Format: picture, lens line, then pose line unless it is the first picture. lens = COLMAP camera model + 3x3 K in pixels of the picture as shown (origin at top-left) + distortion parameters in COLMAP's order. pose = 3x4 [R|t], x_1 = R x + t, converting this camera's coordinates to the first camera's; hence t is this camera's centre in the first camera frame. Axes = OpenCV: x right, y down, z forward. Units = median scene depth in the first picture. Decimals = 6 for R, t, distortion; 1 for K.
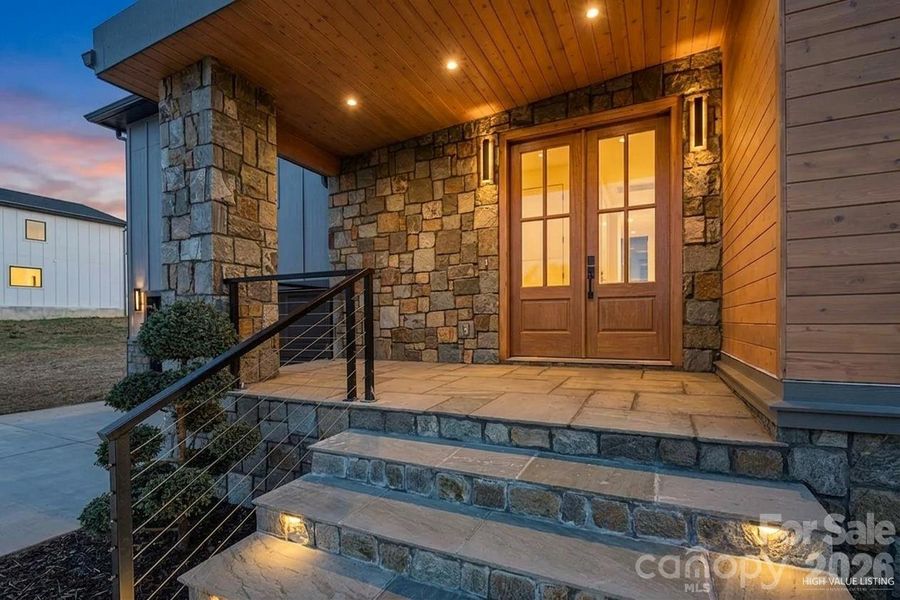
lens RADIAL K [[447.7, 0, 421.2], [0, 447.7, 334.5], [0, 0, 1]] dist [-0.002179, -0.000273]
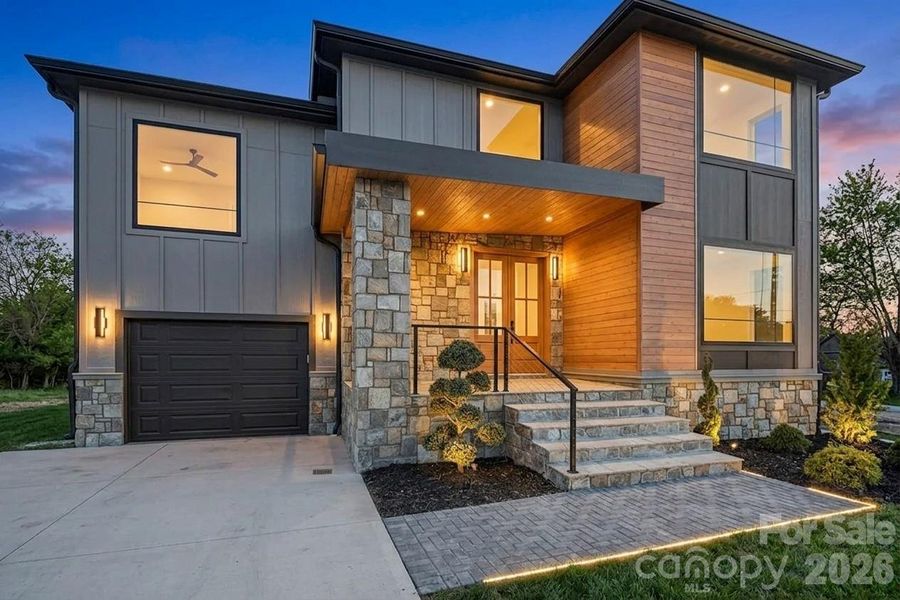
lens RADIAL K [[445.0, 0, 464.6], [0, 445.0, 362.3], [0, 0, 1]] dist [0.003097, 0.000387]
pose [[0.674521, -0.001723, 0.738253, -1.453723], [0.011862, 0.999893, -0.008505, 0.025854], [-0.738160, 0.014494, 0.674470, -0.188653]]
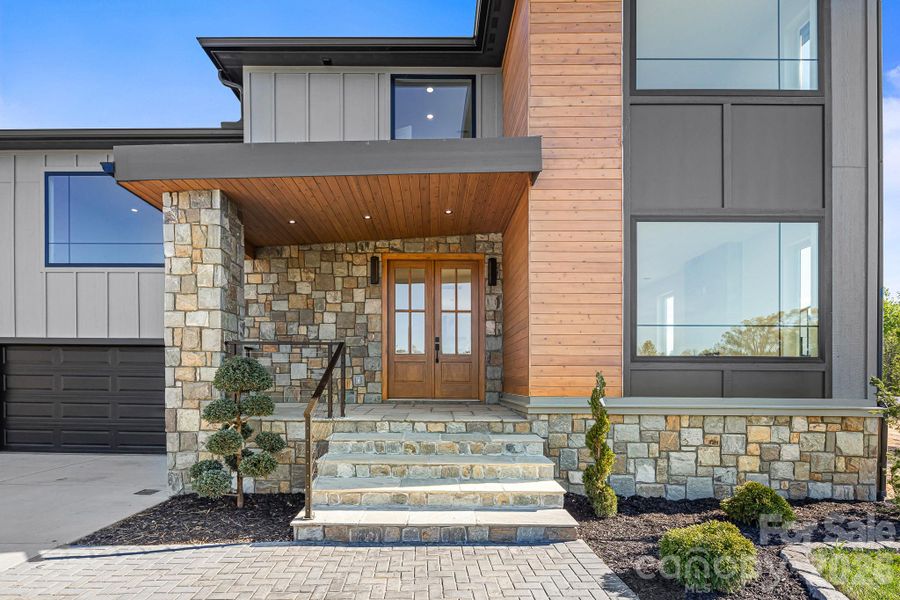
lens RADIAL K [[464.5, 0, 426.8], [0, 464.5, 392.8], [0, 0, 1]] dist [0.002152, 0.000143]
pose [[0.890480, 0.002971, 0.455012, -0.541229], [-0.001058, 0.999990, -0.004459, 0.049288], [-0.455021, 0.003489, 0.890474, -0.643588]]
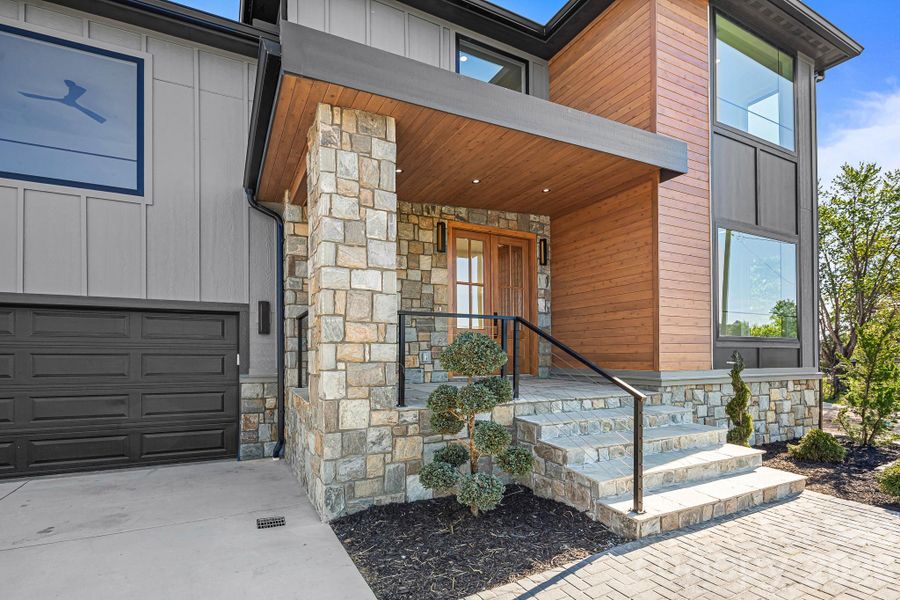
lens RADIAL K [[454.0, 0, 464.3], [0, 454.0, 356.5], [0, 0, 1]] dist [0.000070, -0.000130]
pose [[0.556810, 0.003894, 0.830631, -1.299905], [0.019574, 0.999650, -0.017808, 0.017435], [-0.830409, 0.026175, 0.556538, 0.205568]]
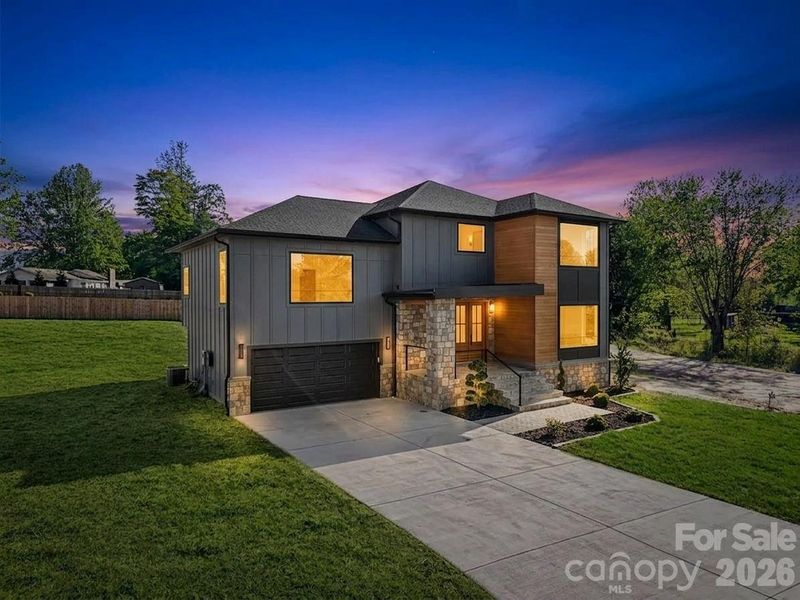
lens RADIAL K [[550.8, 0, 400.0], [0, 550.8, 300.0], [0, 0, 1]] dist [-0.003471, -0.000730]
pose [[0.509191, -0.006761, 0.860627, -4.874229], [0.018266, 0.999829, -0.002952, -0.574320], [-0.860459, 0.017224, 0.509228, -1.088971]]
